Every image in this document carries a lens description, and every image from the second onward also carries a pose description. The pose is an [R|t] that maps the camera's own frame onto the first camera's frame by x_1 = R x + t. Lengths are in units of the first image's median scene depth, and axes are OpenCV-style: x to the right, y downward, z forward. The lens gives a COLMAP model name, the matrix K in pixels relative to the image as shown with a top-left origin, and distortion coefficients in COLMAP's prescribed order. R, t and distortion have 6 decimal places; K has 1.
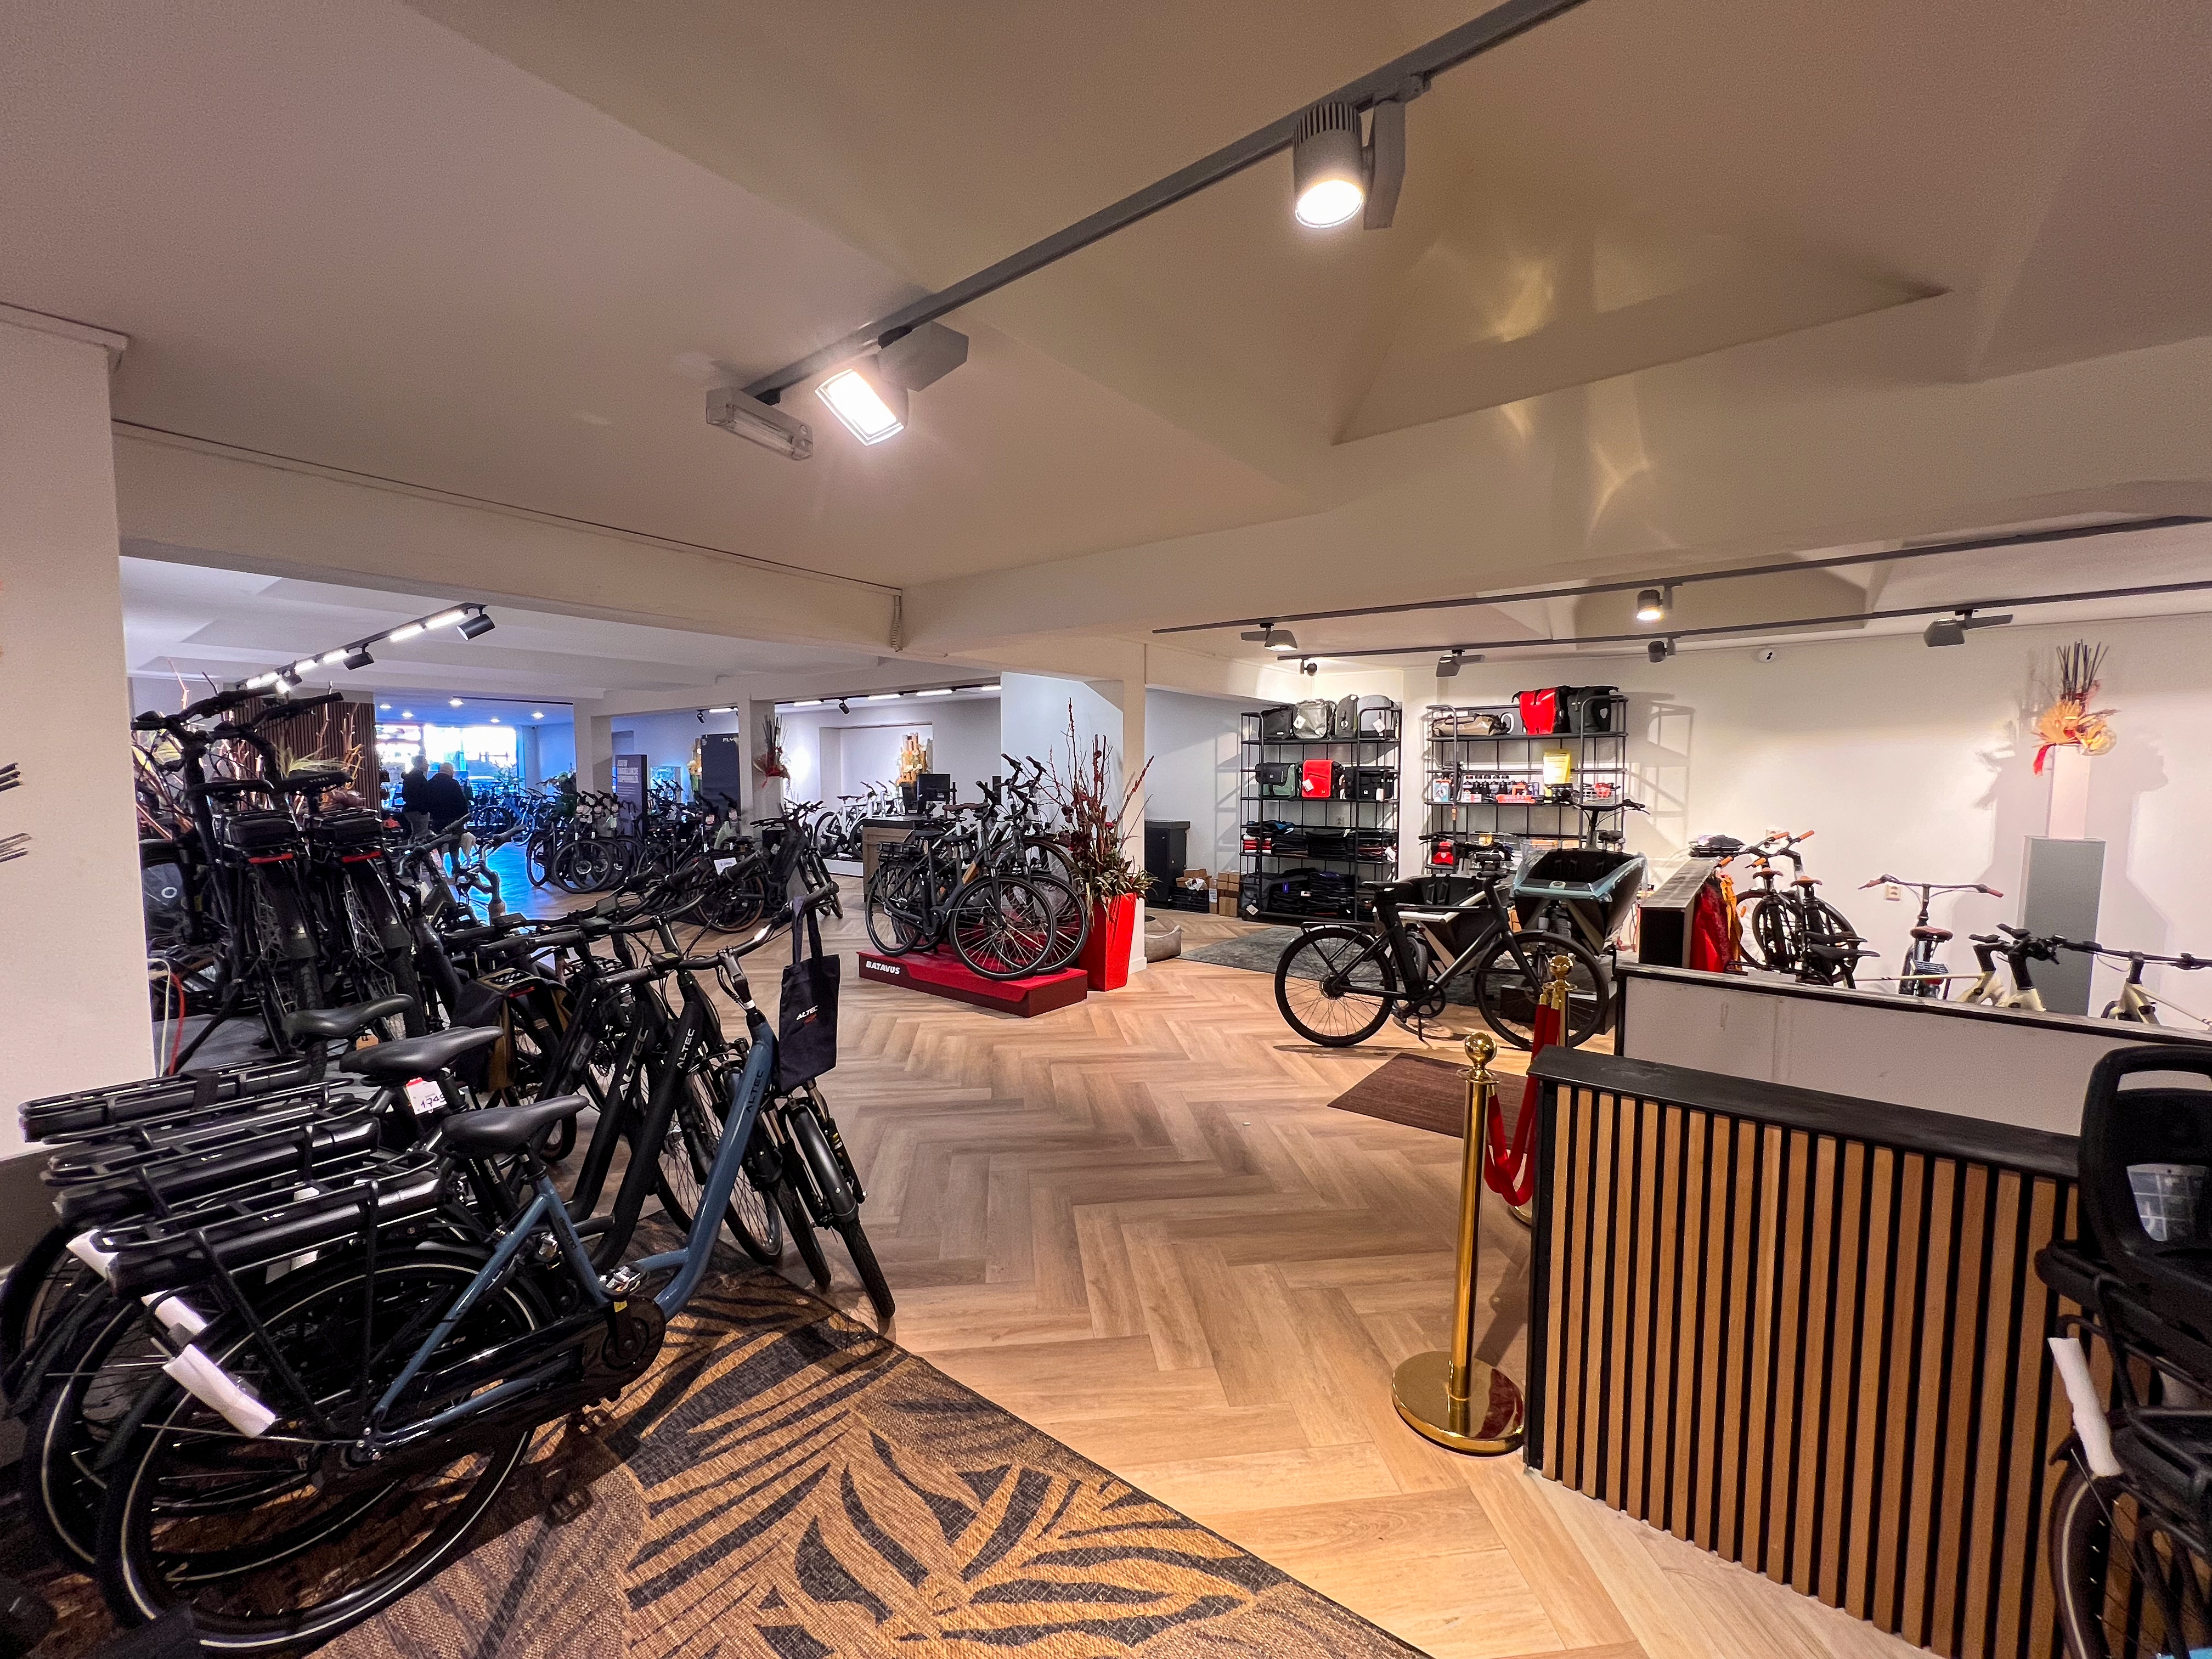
lens RADIAL K [[886.2, 0, 1110.2], [0, 886.2, 835.3], [0, 0, 1]] dist [-0.001364, -0.000143]
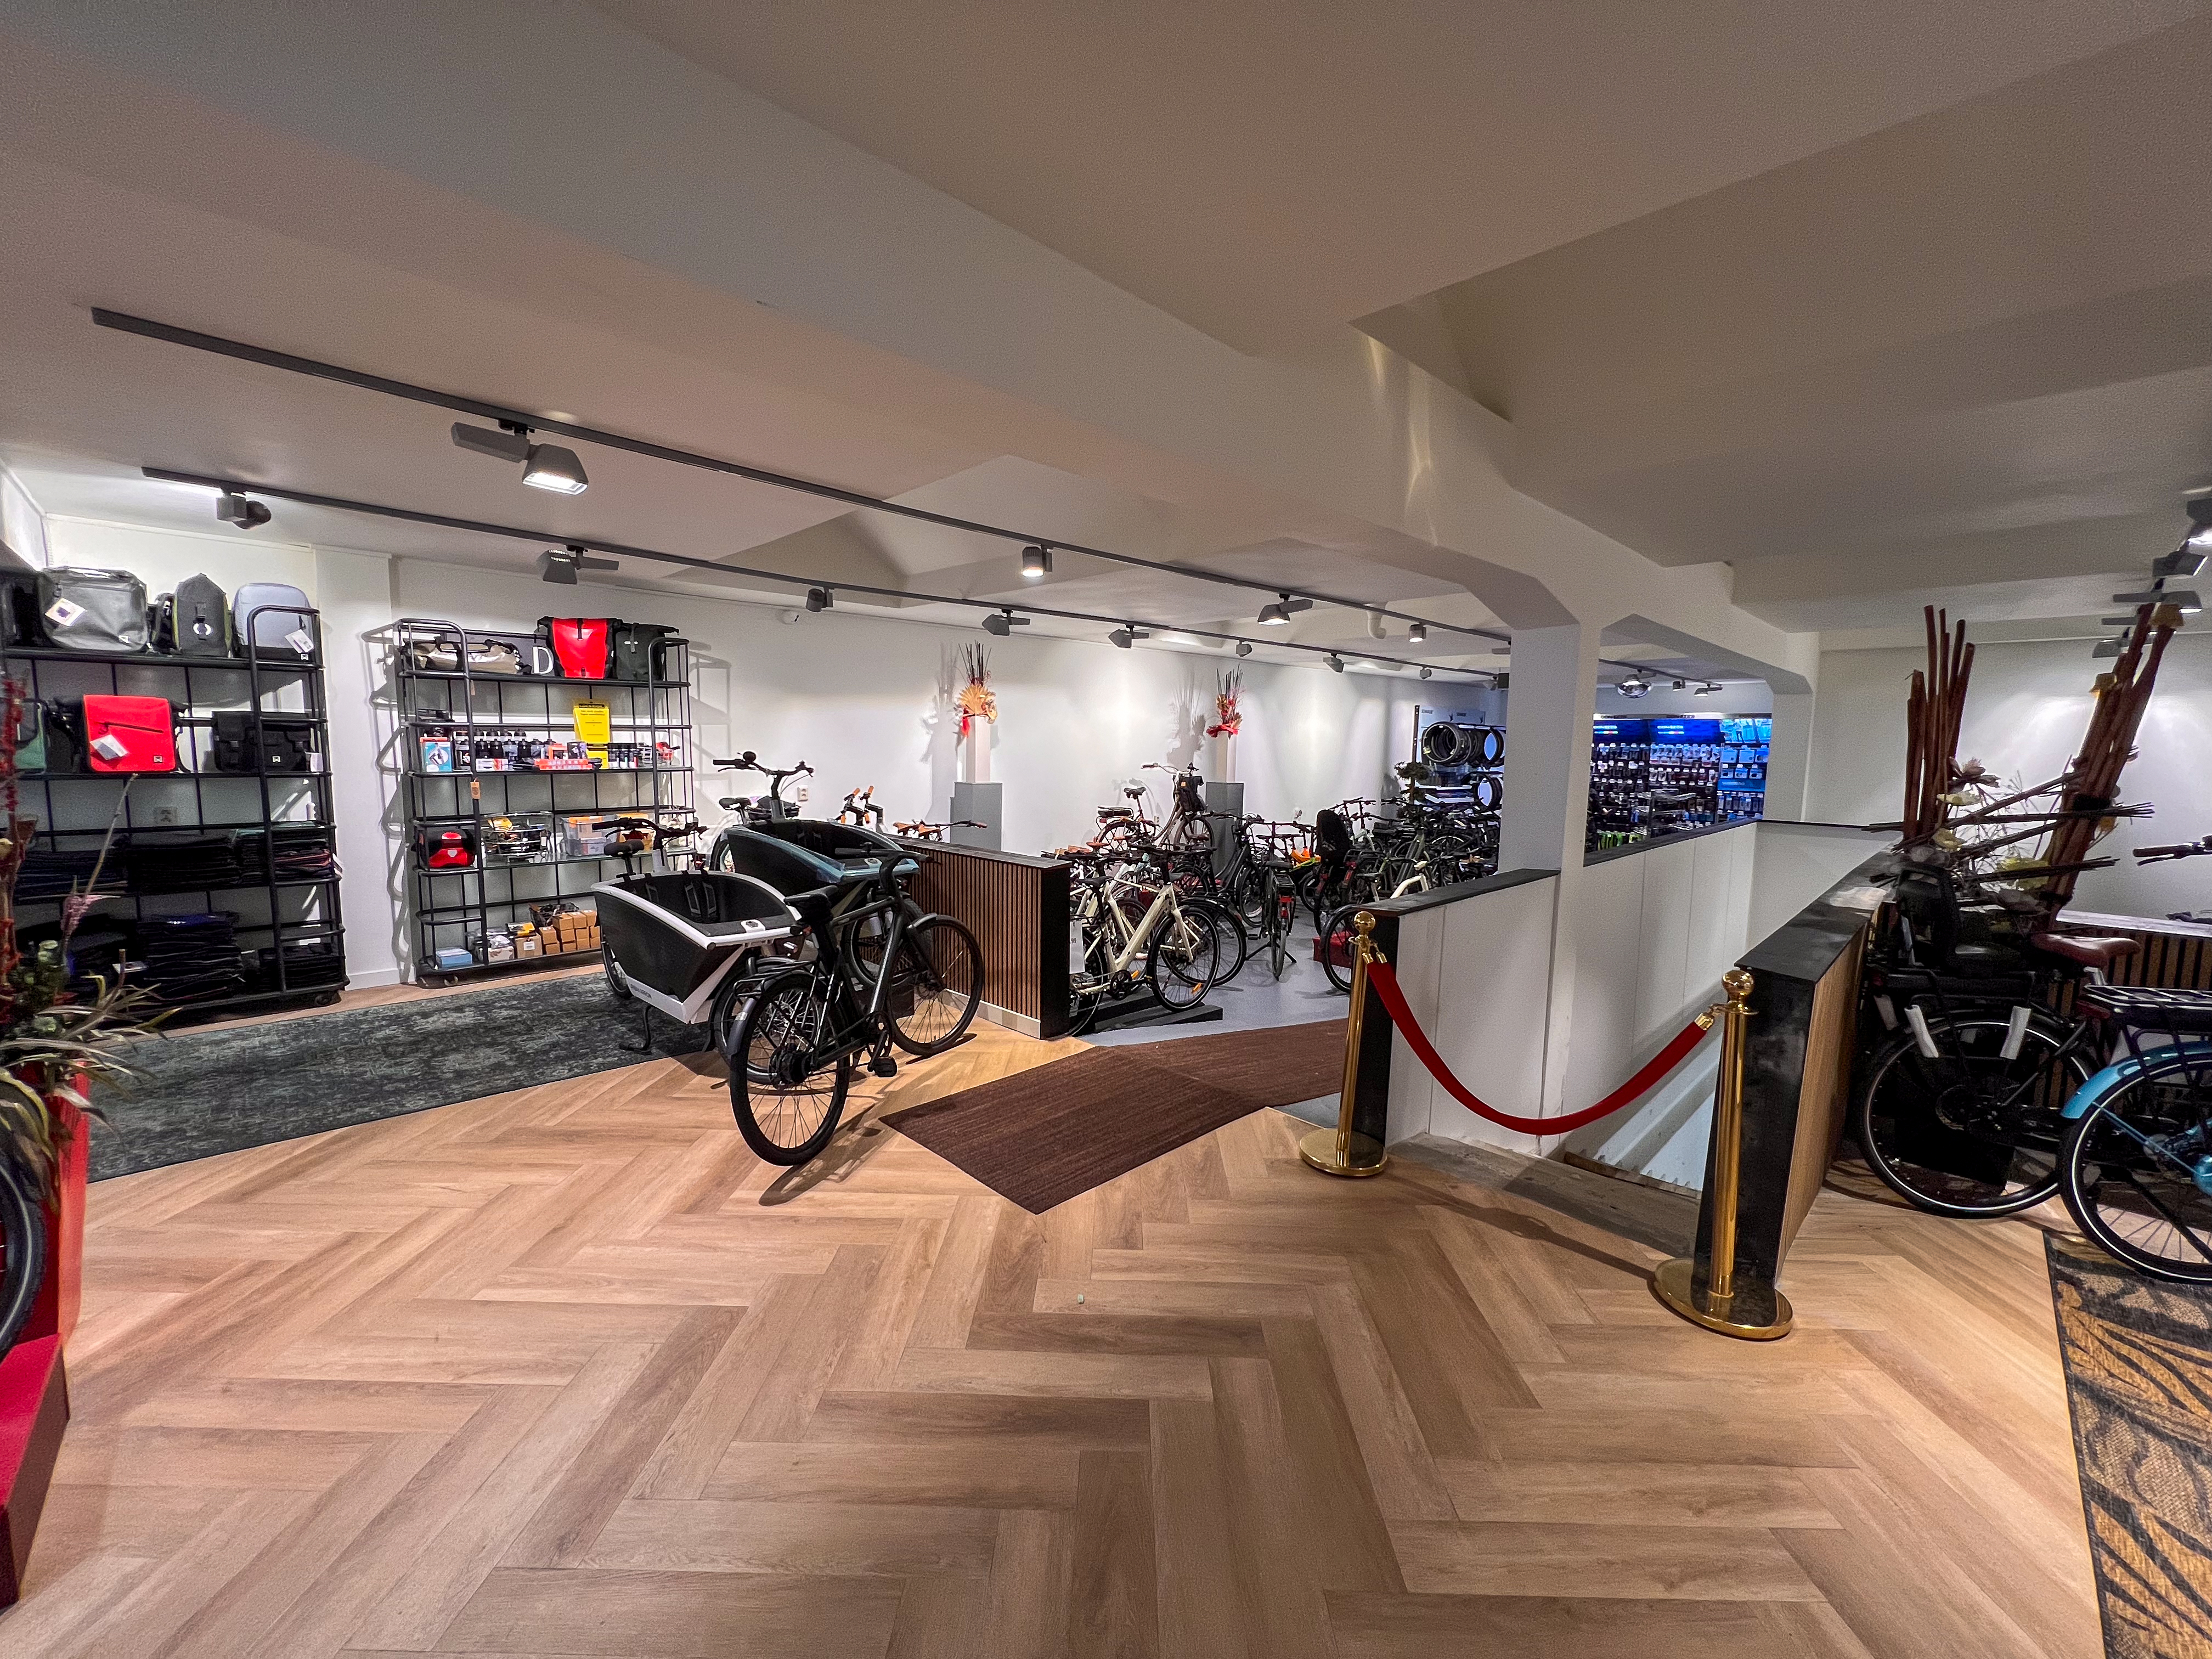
lens RADIAL K [[886.2, 0, 1110.2], [0, 886.2, 835.3], [0, 0, 1]] dist [-0.001364, -0.000143]
pose [[0.133705, -0.104190, 0.985529, -0.223569], [0.055560, 0.993682, 0.097514, -0.029993], [-0.989463, 0.041718, 0.138649, 0.466645]]
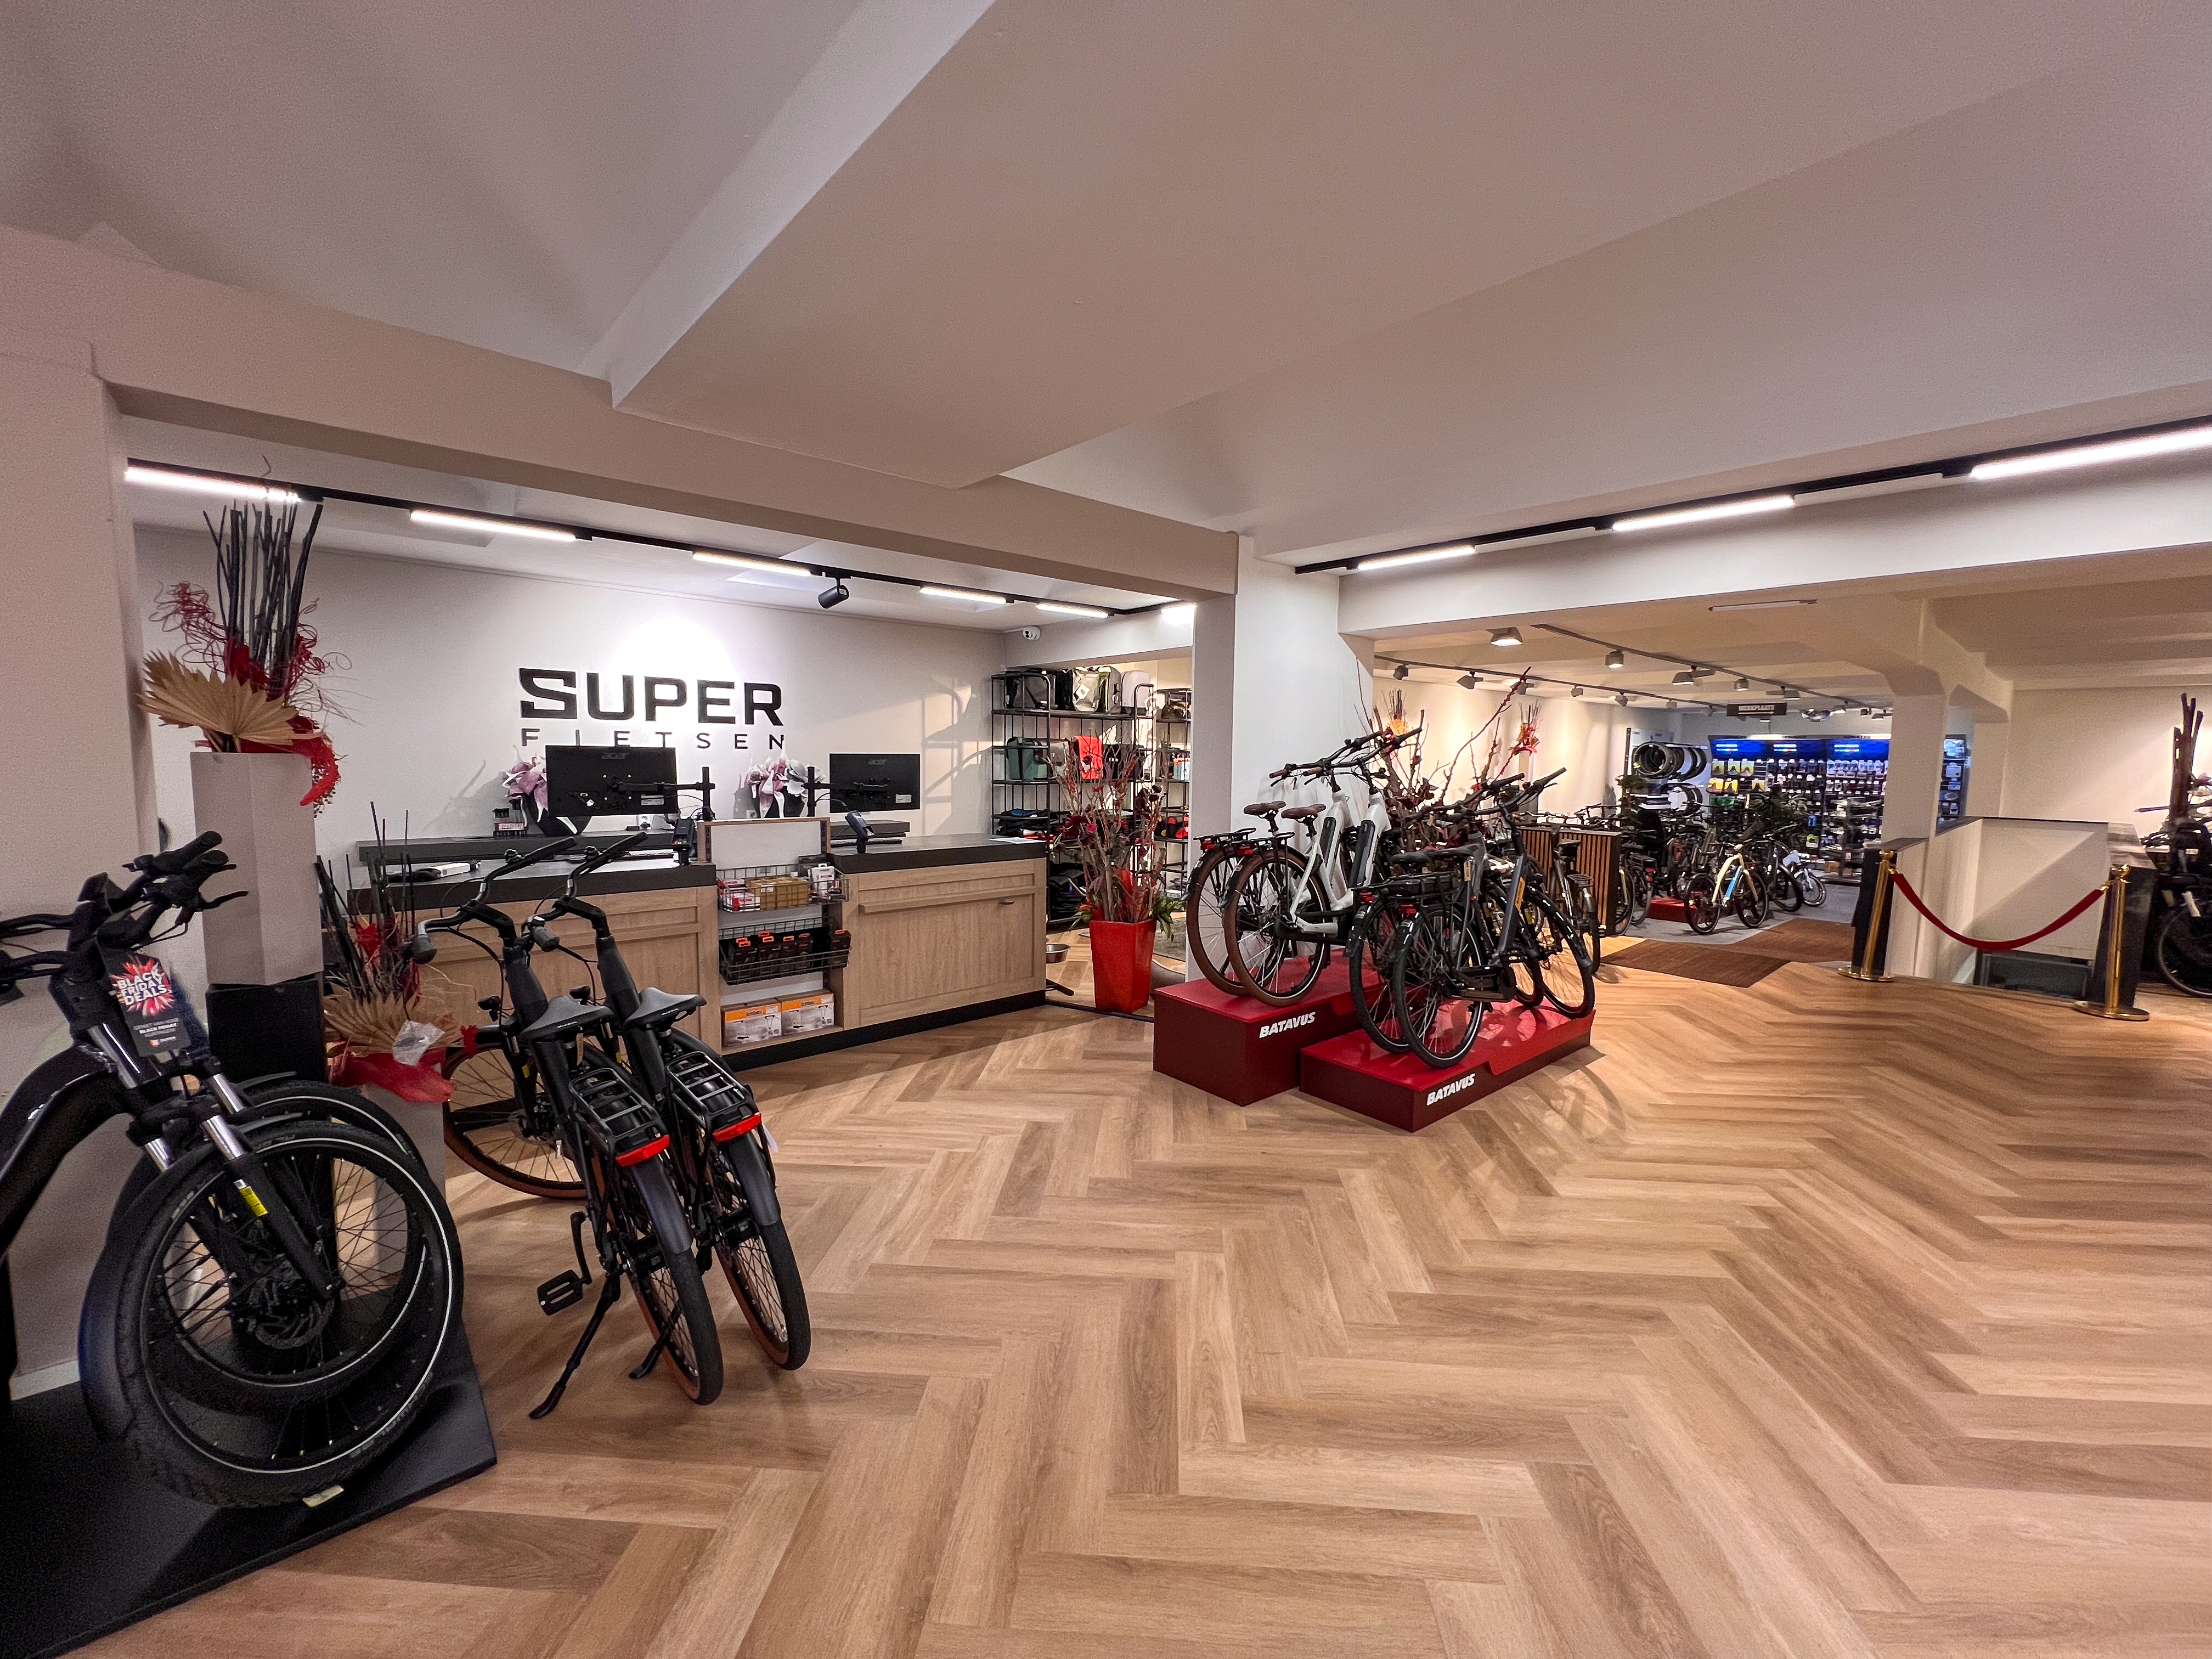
lens RADIAL K [[886.2, 0, 1110.2], [0, 886.2, 835.3], [0, 0, 1]] dist [-0.001364, -0.000143]
pose [[0.182442, -0.088543, 0.979222, -0.759746], [0.055323, 0.995284, 0.079688, -0.066660], [-0.981659, 0.039635, 0.186480, 0.982055]]
